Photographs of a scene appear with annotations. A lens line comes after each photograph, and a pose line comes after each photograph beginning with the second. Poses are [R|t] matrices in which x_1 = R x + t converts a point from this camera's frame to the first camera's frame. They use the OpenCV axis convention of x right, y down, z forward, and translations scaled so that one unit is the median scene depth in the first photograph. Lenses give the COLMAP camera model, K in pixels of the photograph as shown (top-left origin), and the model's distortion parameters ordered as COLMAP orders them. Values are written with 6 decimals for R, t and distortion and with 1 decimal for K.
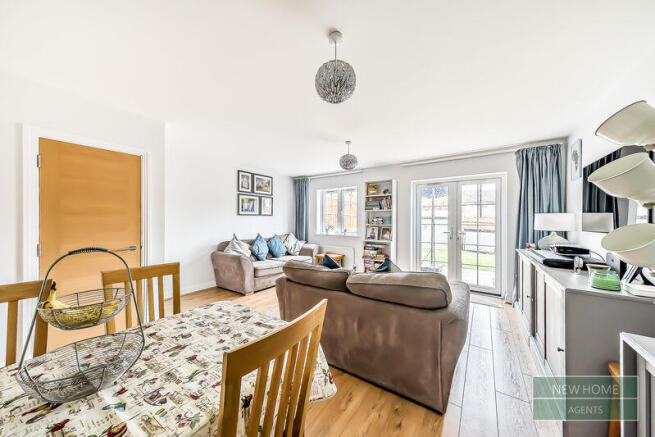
lens RADIAL K [[218.6, 0, 321.9], [0, 218.6, 219.6], [0, 0, 1]] dist [-0.004621, -0.000084]
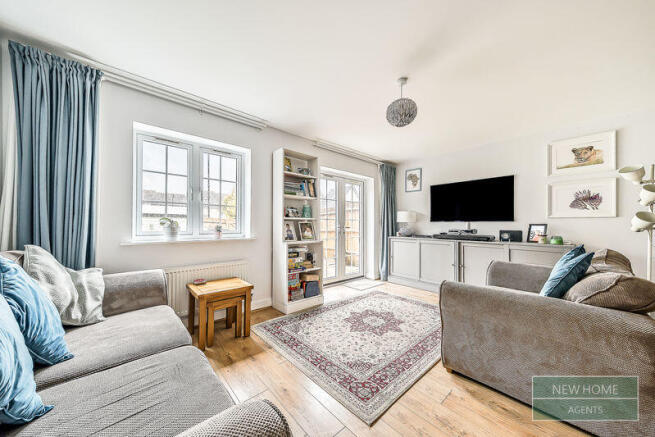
lens RADIAL K [[218.6, 0, 316.4], [0, 218.6, 225.9], [0, 0, 1]] dist [-0.004621, -0.000084]
pose [[0.222423, -0.011320, 0.974885, -0.389564], [-0.015336, 0.999768, 0.015108, 0.035909], [-0.974830, -0.018311, 0.222197, 0.787259]]
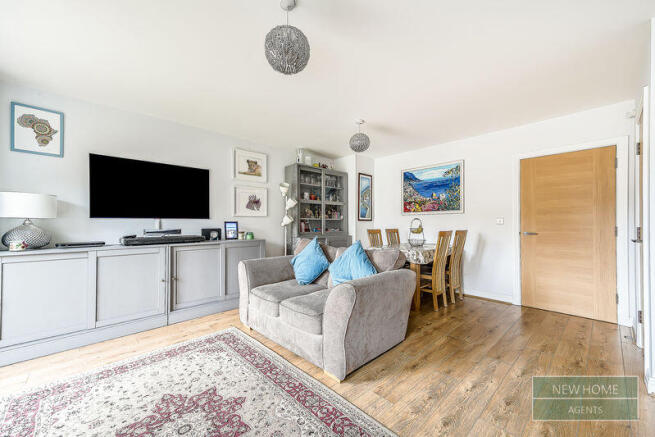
lens RADIAL K [[256.8, 0, 330.7], [0, 256.8, 222.3], [0, 0, 1]] dist [0.025106, -0.000713]
pose [[-0.985956, -0.008530, 0.166787, -0.060617], [-0.010280, 0.999901, -0.009632, 0.036195], [-0.166688, -0.011211, -0.985946, 1.034795]]
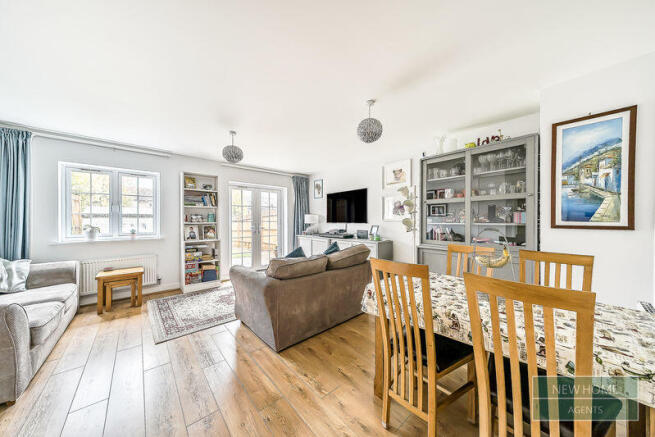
lens RADIAL K [[218.6, 0, 322.7], [0, 218.6, 221.3], [0, 0, 1]] dist [-0.004621, -0.000084]
pose [[0.224253, -0.013174, 0.974442, -0.504905], [-0.006126, 0.999870, 0.014927, 0.001244], [-0.974512, -0.009317, 0.224143, 0.301432]]
